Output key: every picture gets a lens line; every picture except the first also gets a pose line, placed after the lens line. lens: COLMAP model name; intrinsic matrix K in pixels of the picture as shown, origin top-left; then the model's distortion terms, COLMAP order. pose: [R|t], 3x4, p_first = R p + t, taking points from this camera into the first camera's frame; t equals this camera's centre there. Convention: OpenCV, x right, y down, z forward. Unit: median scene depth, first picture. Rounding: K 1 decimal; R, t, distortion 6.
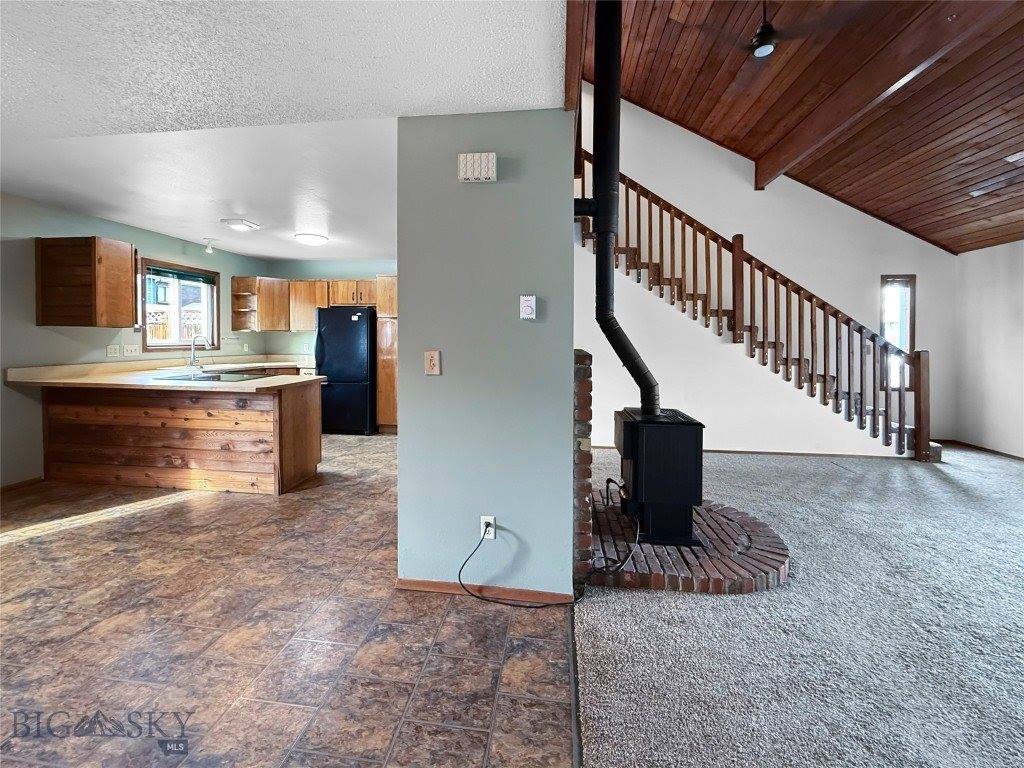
lens RADIAL K [[426.9, 0, 503.9], [0, 426.9, 343.7], [0, 0, 1]] dist [-0.001377, -0.000067]
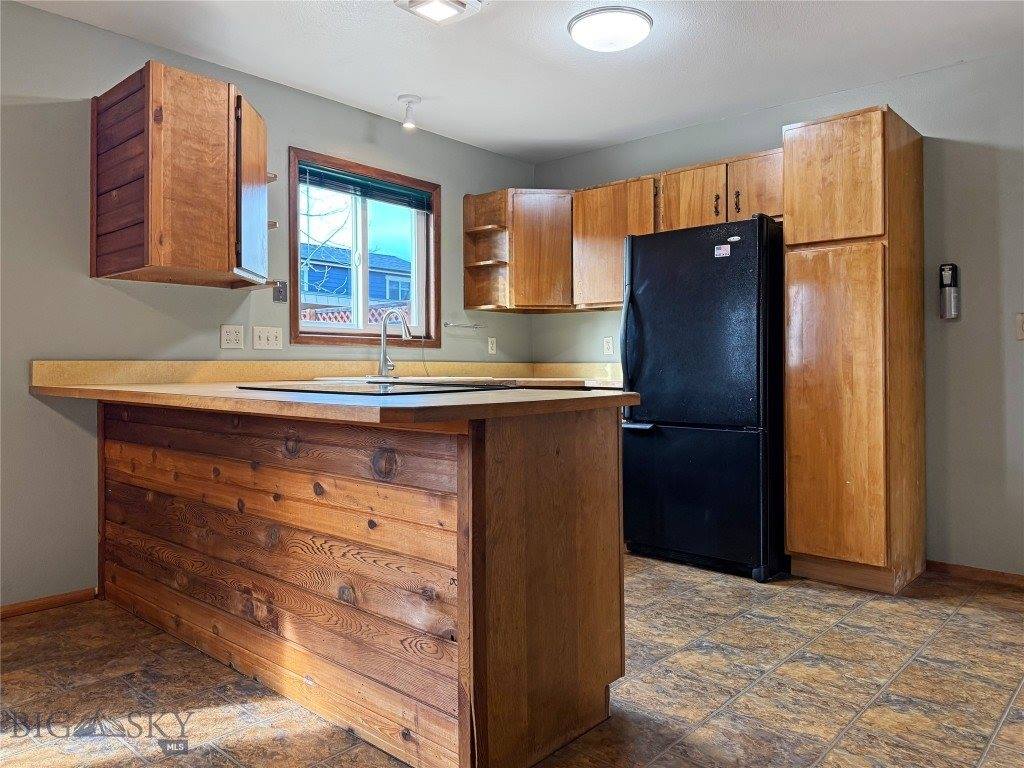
lens RADIAL K [[727.5, 0, 513.1], [0, 727.5, 363.5], [0, 0, 1]] dist [0.008015, 0.000911]
pose [[0.825082, -0.011153, -0.564902, -0.240211], [-0.000539, 0.999789, -0.020526, 0.080632], [0.565012, 0.017240, 0.824902, 0.635165]]
